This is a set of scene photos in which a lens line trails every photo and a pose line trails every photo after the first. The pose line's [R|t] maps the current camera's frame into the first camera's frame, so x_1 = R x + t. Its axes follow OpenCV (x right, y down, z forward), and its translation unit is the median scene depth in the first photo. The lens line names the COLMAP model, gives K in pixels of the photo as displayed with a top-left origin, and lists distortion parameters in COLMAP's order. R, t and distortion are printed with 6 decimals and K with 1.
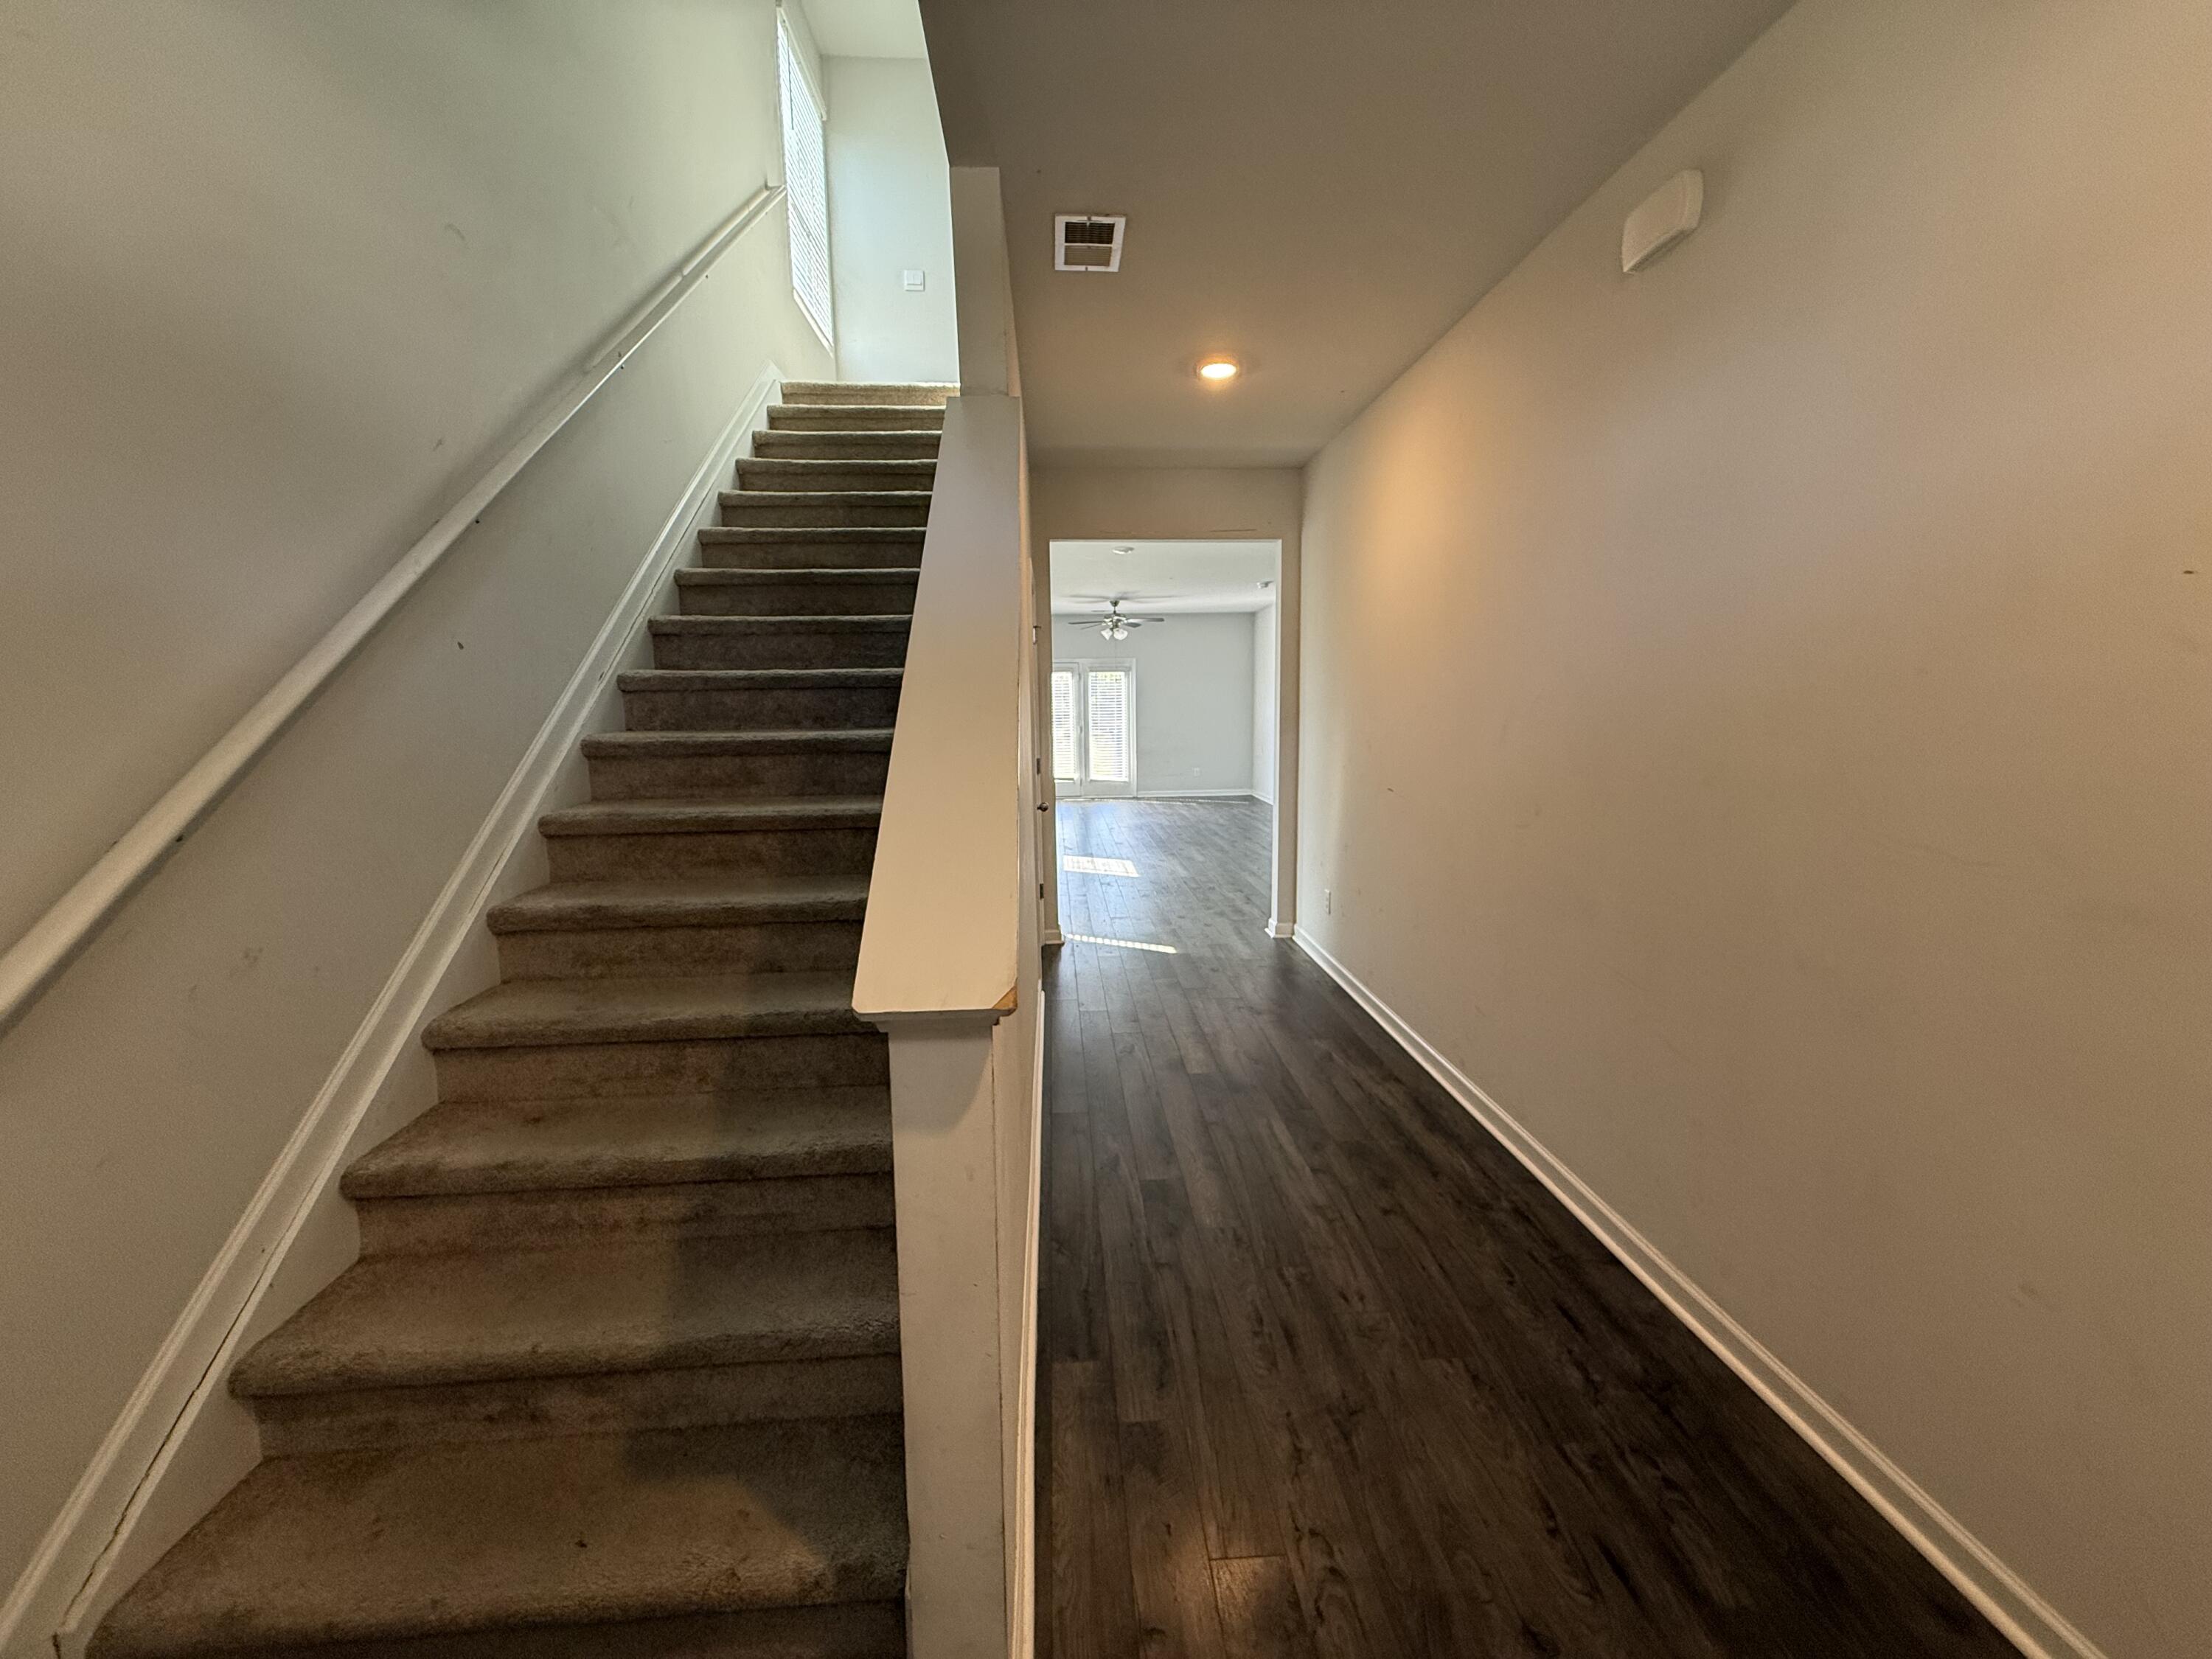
lens RADIAL K [[880.7, 0, 1101.4], [0, 880.7, 827.6], [0, 0, 1]] dist [-0.000586, 0.000419]
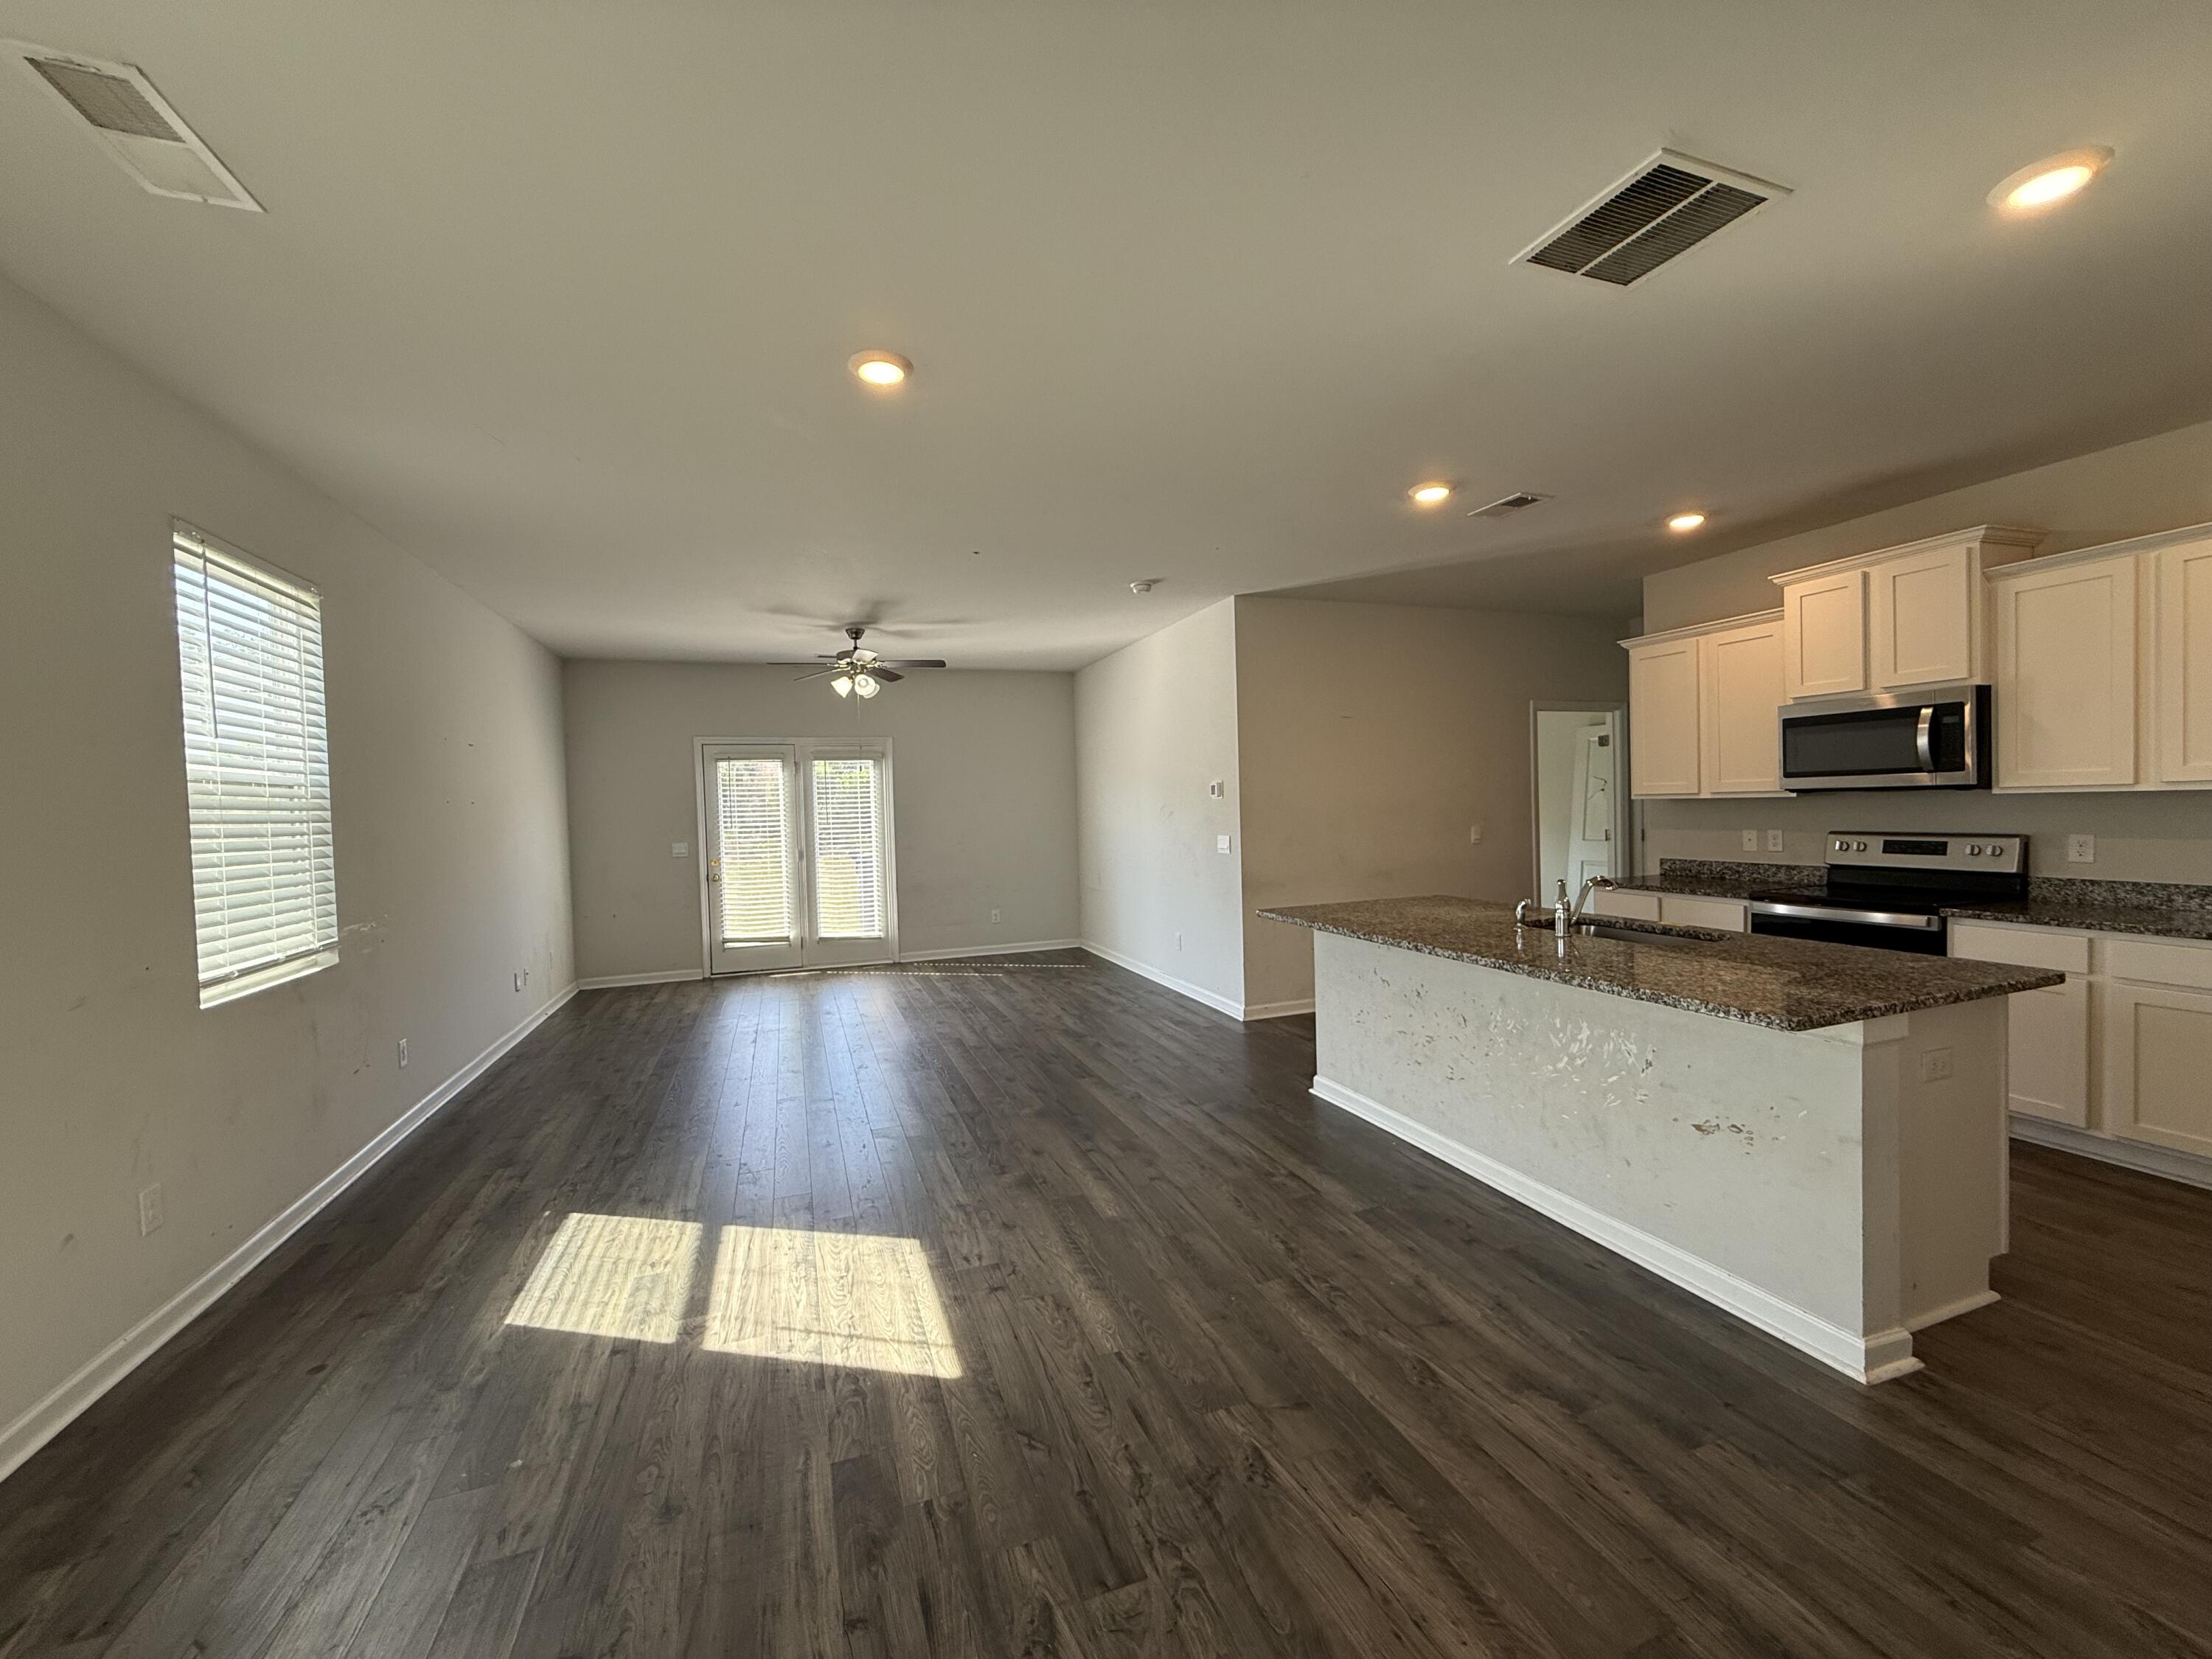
lens RADIAL K [[880.7, 0, 1103.8], [0, 880.7, 824.3], [0, 0, 1]] dist [-0.000586, 0.000419]
pose [[0.957467, -0.021677, 0.287728, 0.002575], [0.055901, 0.992217, -0.111270, -0.055160], [-0.283077, 0.122621, 0.951226, 0.377667]]
